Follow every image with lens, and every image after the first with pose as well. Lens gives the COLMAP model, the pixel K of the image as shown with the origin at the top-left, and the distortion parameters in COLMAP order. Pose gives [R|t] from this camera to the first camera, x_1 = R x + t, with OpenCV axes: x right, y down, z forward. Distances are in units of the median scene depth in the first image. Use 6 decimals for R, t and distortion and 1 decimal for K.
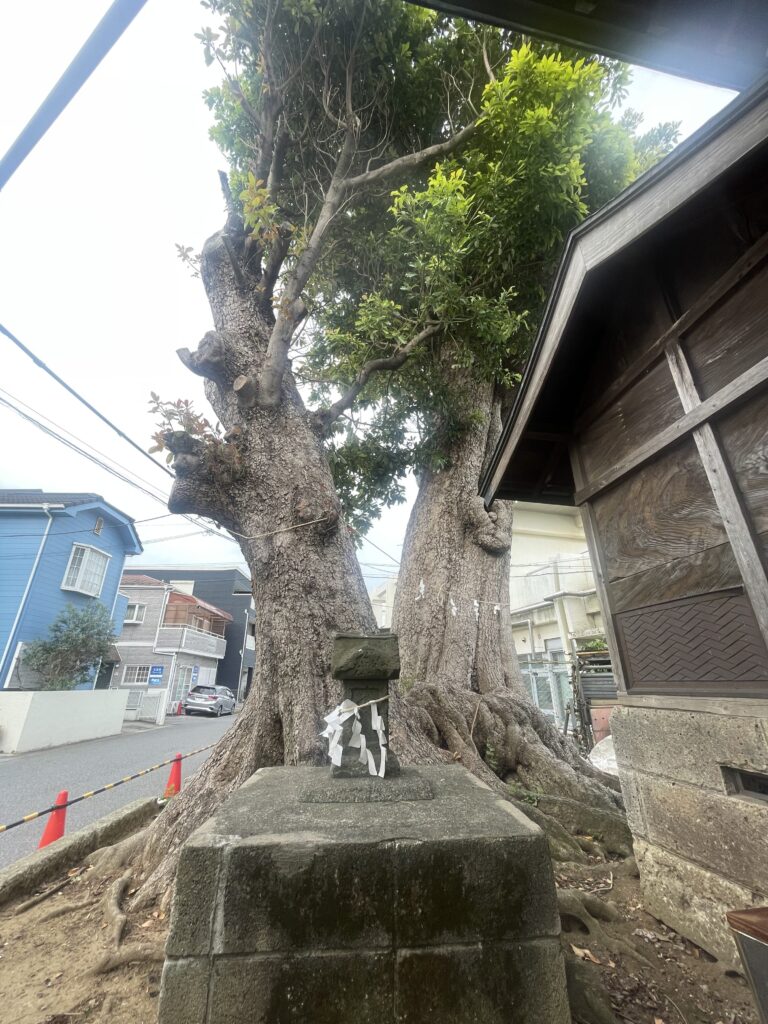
lens RADIAL K [[410.0, 0, 381.7], [0, 410.0, 510.5], [0, 0, 1]] dist [-0.002732, 0.000126]
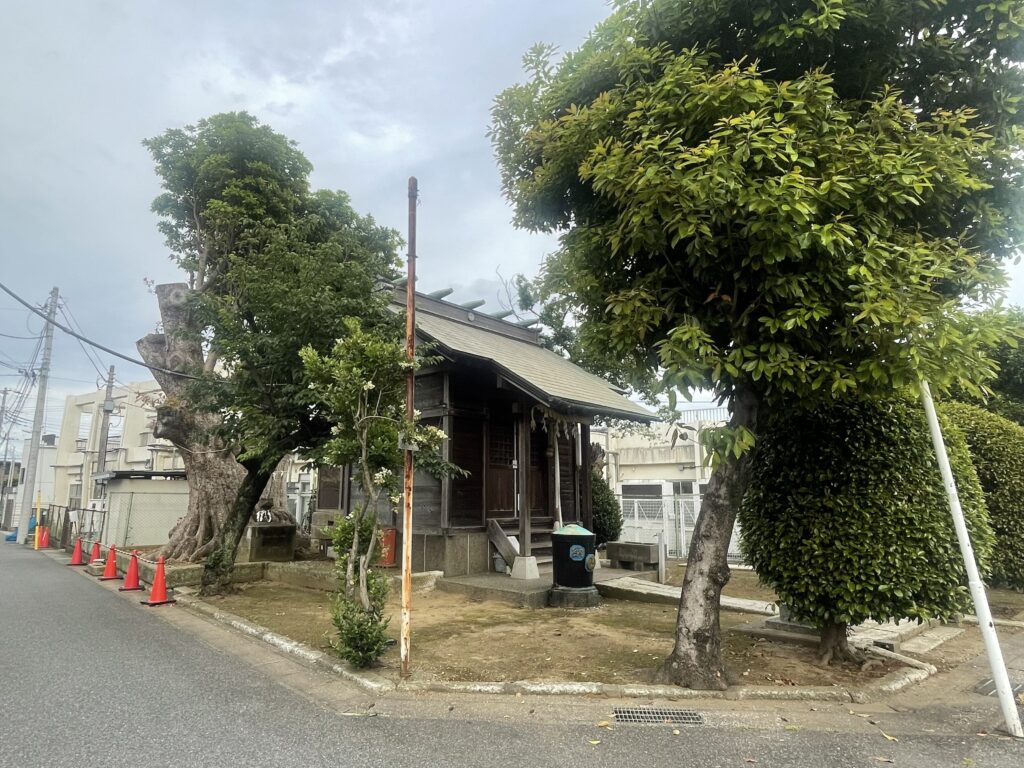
lens RADIAL K [[628.5, 0, 511.8], [0, 628.5, 380.3], [0, 0, 1]] dist [-0.004809, -0.004146]
pose [[0.769859, 0.119127, 0.626997, -1.273923], [-0.248782, 0.960726, 0.122933, -1.304249], [-0.587728, -0.250627, 0.769261, -2.968999]]
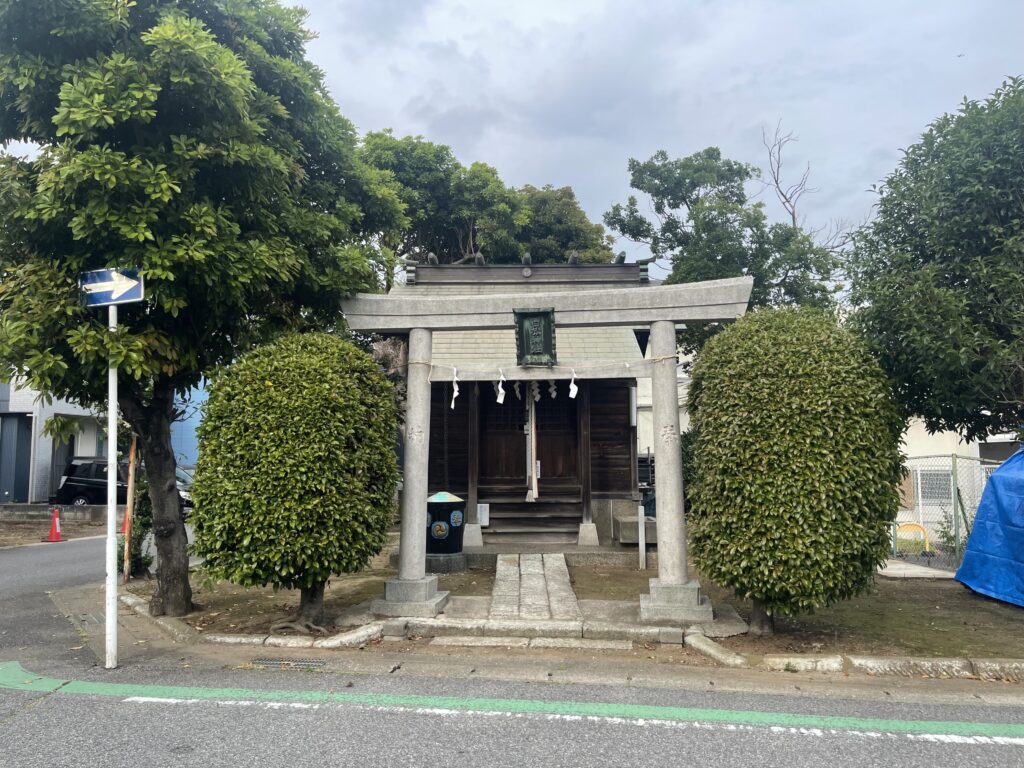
lens RADIAL K [[776.0, 0, 513.5], [0, 776.0, 386.1], [0, 0, 1]] dist [0.072561, -0.095536]
pose [[0.983429, -0.025005, -0.179559, 1.508316], [0.077049, 0.954188, 0.289116, -1.802142], [0.164104, -0.298160, 0.940304, -4.116487]]
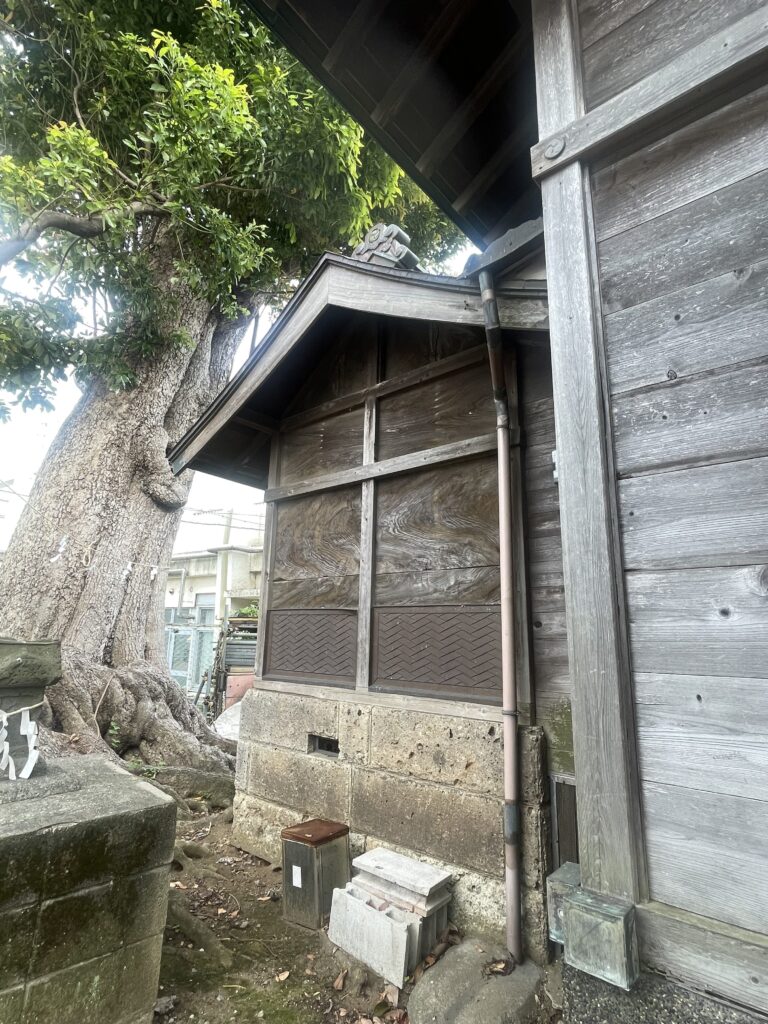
lens RADIAL K [[543.3, 0, 378.4], [0, 543.3, 515.5], [0, 0, 1]] dist [-0.007781, 0.001384]
pose [[0.769506, 0.157982, 0.618791, -0.103517], [-0.270766, 0.958232, 0.092072, -0.140570], [-0.578400, -0.238398, 0.780141, -0.170551]]
